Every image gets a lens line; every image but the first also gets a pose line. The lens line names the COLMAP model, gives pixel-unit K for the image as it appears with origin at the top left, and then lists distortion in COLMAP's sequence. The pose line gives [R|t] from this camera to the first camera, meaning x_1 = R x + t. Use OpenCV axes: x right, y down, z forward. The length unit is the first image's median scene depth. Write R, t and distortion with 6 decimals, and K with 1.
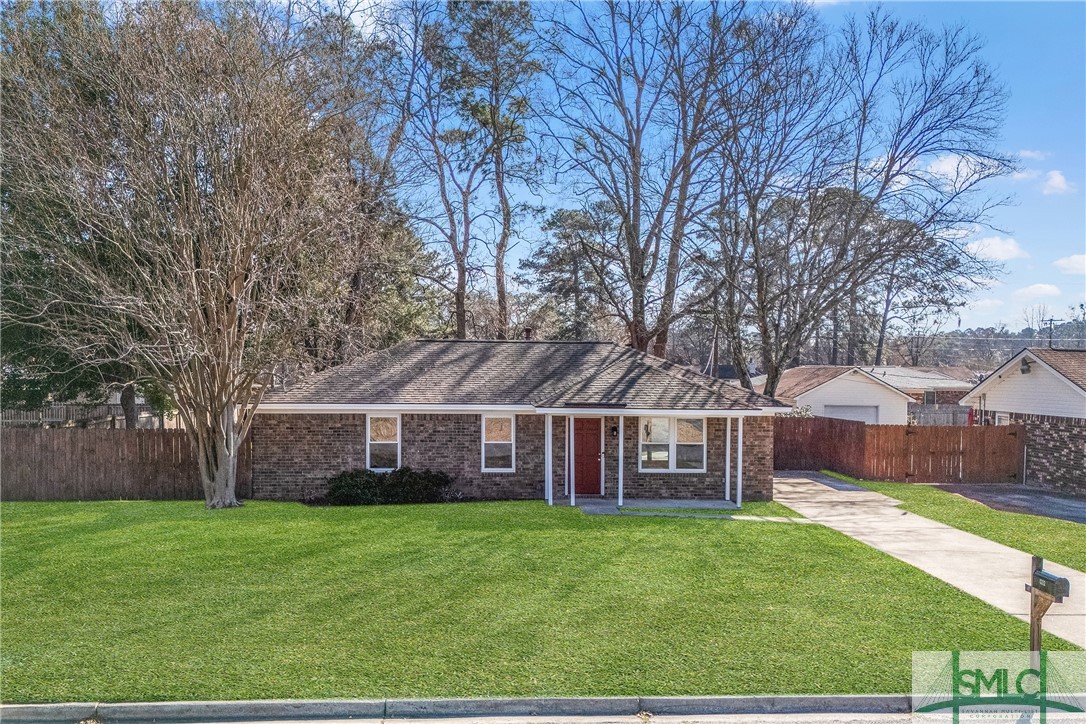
lens RADIAL K [[763.7, 0, 526.3], [0, 763.7, 363.0], [0, 0, 1]] dist [0.074634, -0.110109]
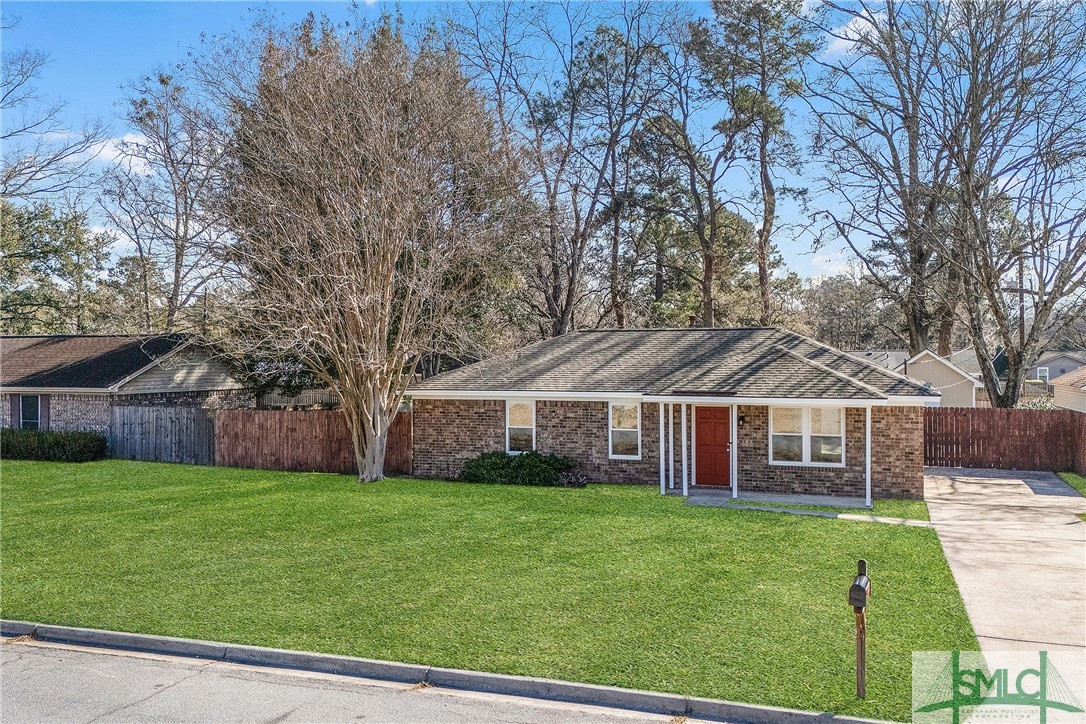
lens RADIAL K [[746.1, 0, 539.7], [0, 746.1, 327.2], [0, 0, 1]] dist [0.063018, -0.101089]
pose [[0.946337, -0.024005, -0.322288, 0.180167], [0.013154, 0.999272, -0.035807, 0.002182], [0.322913, 0.029646, 0.945964, 0.020959]]
